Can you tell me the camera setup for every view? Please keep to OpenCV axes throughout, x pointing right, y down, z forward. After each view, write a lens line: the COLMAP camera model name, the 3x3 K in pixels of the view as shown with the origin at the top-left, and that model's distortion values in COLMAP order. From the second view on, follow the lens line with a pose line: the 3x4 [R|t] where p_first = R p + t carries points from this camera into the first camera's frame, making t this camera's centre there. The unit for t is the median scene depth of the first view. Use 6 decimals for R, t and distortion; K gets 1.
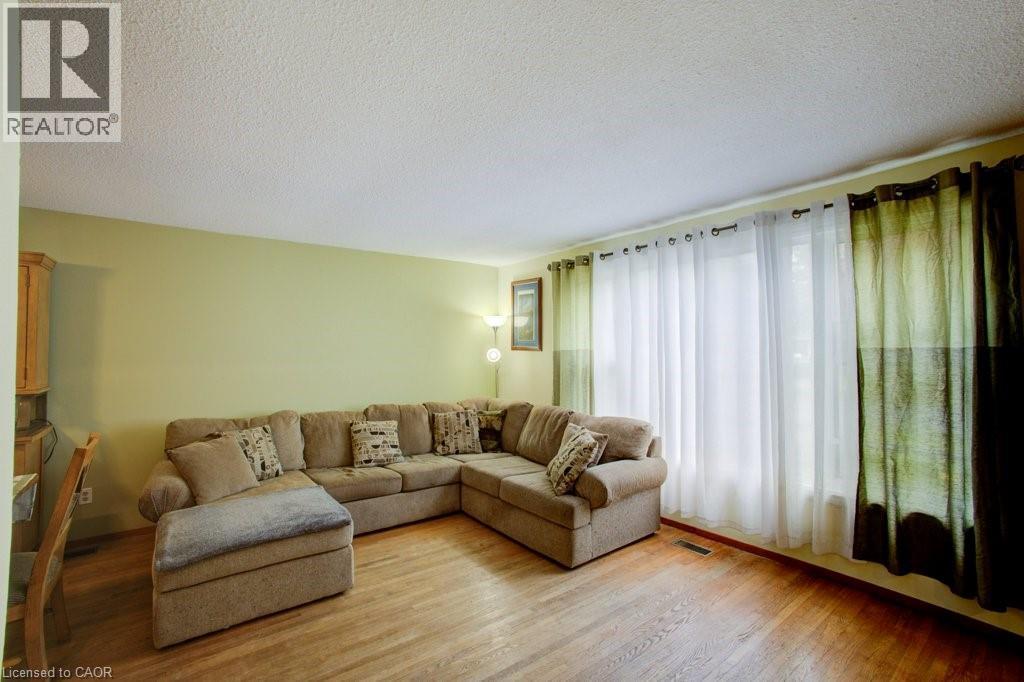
lens RADIAL K [[458.4, 0, 484.5], [0, 458.4, 345.9], [0, 0, 1]] dist [-0.054430, 0.000163]
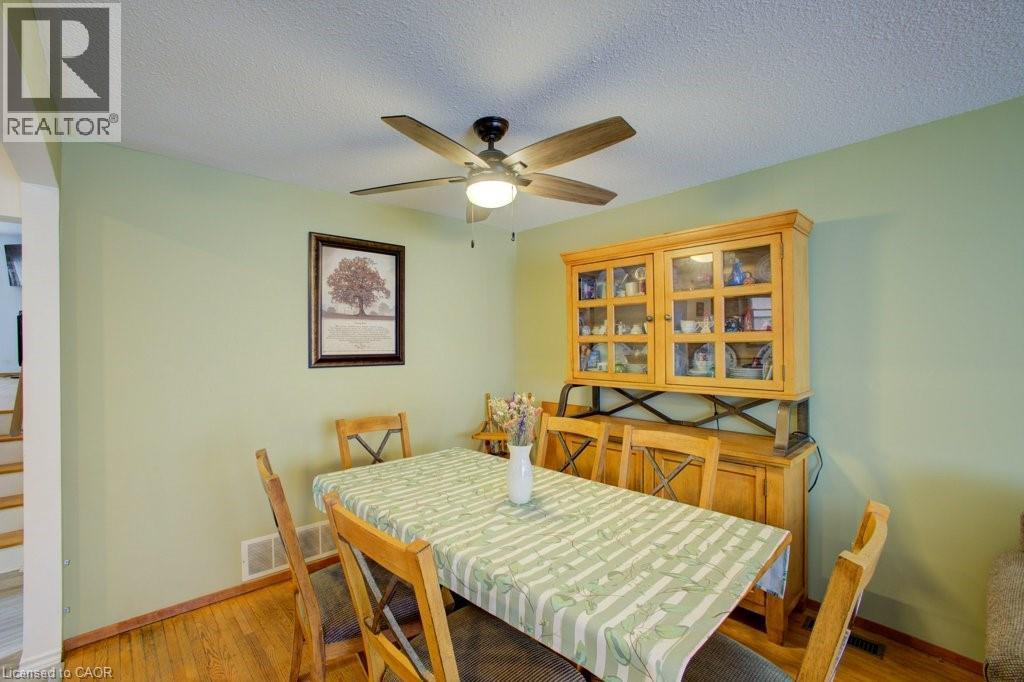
lens RADIAL K [[427.3, 0, 512.0], [0, 427.3, 341.0], [0, 0, 1]] dist [-0.084897, 0.000017]
pose [[0.141116, -0.007799, -0.989962, -0.373259], [0.027503, 0.999614, -0.003955, -0.006550], [0.989611, -0.026669, 0.141276, 0.380494]]
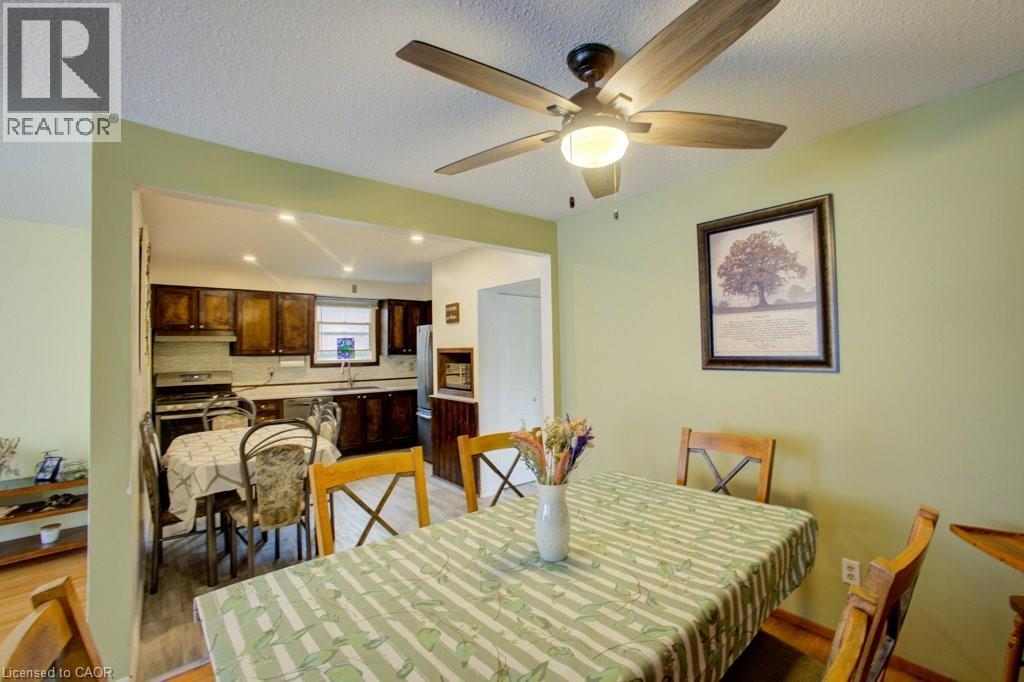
lens RADIAL K [[450.9, 0, 512.0], [0, 450.9, 341.0], [0, 0, 1]] dist [-0.054042, 0.000247]
pose [[-0.996706, 0.020115, -0.078565, -0.913195], [0.023080, 0.999048, -0.037023, 0.003413], [0.077745, -0.038714, -0.996221, 0.980475]]
